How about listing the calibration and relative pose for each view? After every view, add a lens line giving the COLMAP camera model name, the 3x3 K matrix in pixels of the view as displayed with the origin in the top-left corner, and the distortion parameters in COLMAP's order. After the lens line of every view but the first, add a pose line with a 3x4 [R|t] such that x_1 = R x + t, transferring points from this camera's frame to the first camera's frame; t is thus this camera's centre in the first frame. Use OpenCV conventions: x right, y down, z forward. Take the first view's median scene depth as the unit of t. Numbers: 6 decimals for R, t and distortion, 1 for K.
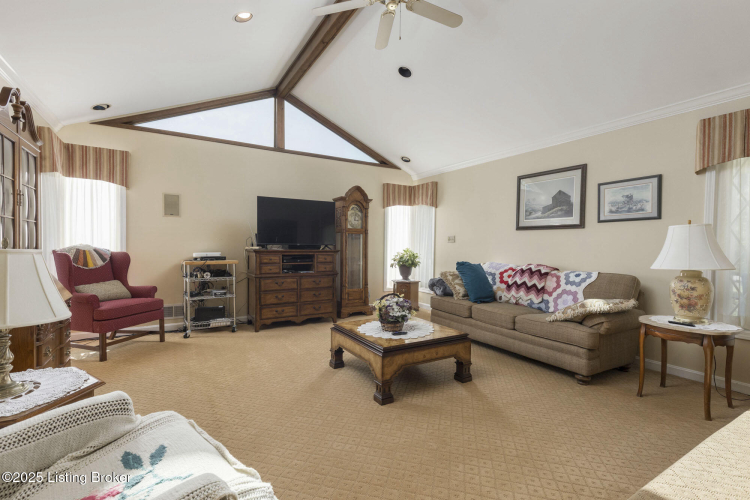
lens RADIAL K [[350.6, 0, 379.4], [0, 350.6, 253.9], [0, 0, 1]] dist [0.005204, -0.001398]
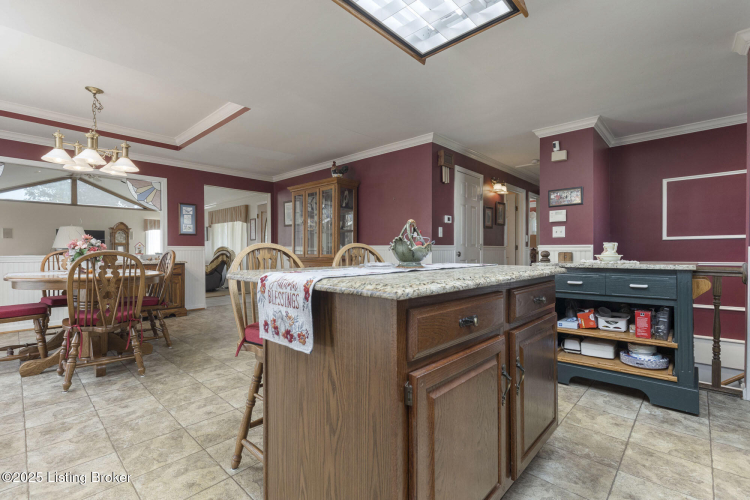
lens RADIAL K [[350.6, 0, 373.1], [0, 350.6, 253.4], [0, 0, 1]] dist [0.005204, -0.001398]
pose [[0.964890, -0.019387, 0.261939, 0.971283], [0.023496, 0.999645, -0.012566, 0.060710], [-0.261603, 0.018279, 0.965003, -1.634243]]
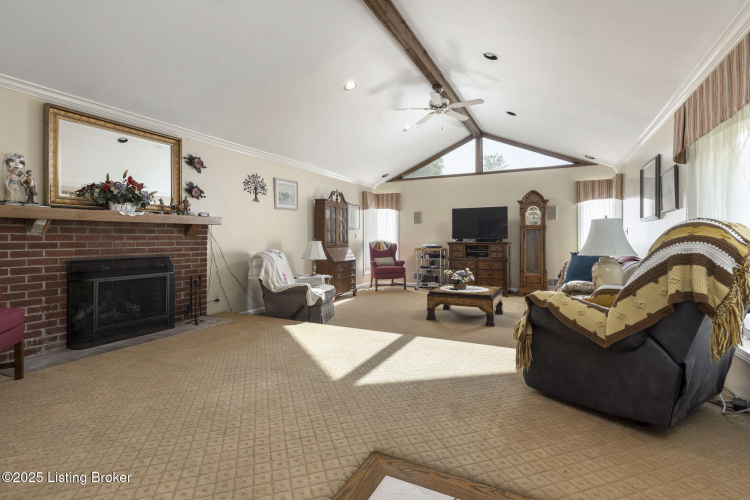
lens RADIAL K [[360.0, 0, 364.9], [0, 360.0, 228.6], [0, 0, 1]] dist [-0.008298, -0.000040]
pose [[0.512343, -0.037522, -0.857961, 0.839358], [-0.015369, 0.998484, -0.052845, 0.019134], [0.858643, 0.040261, 0.510990, -0.175671]]
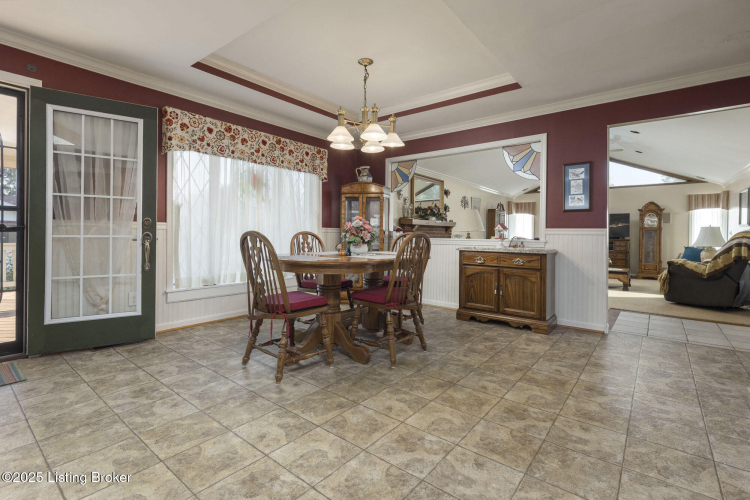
lens RADIAL K [[350.6, 0, 367.6], [0, 350.6, 228.2], [0, 0, 1]] dist [0.005204, -0.001398]
pose [[0.334209, -0.025057, -0.942166, 1.258662], [-0.033115, 0.998717, -0.038308, 0.050237], [0.941917, 0.044003, 0.332950, -0.990431]]
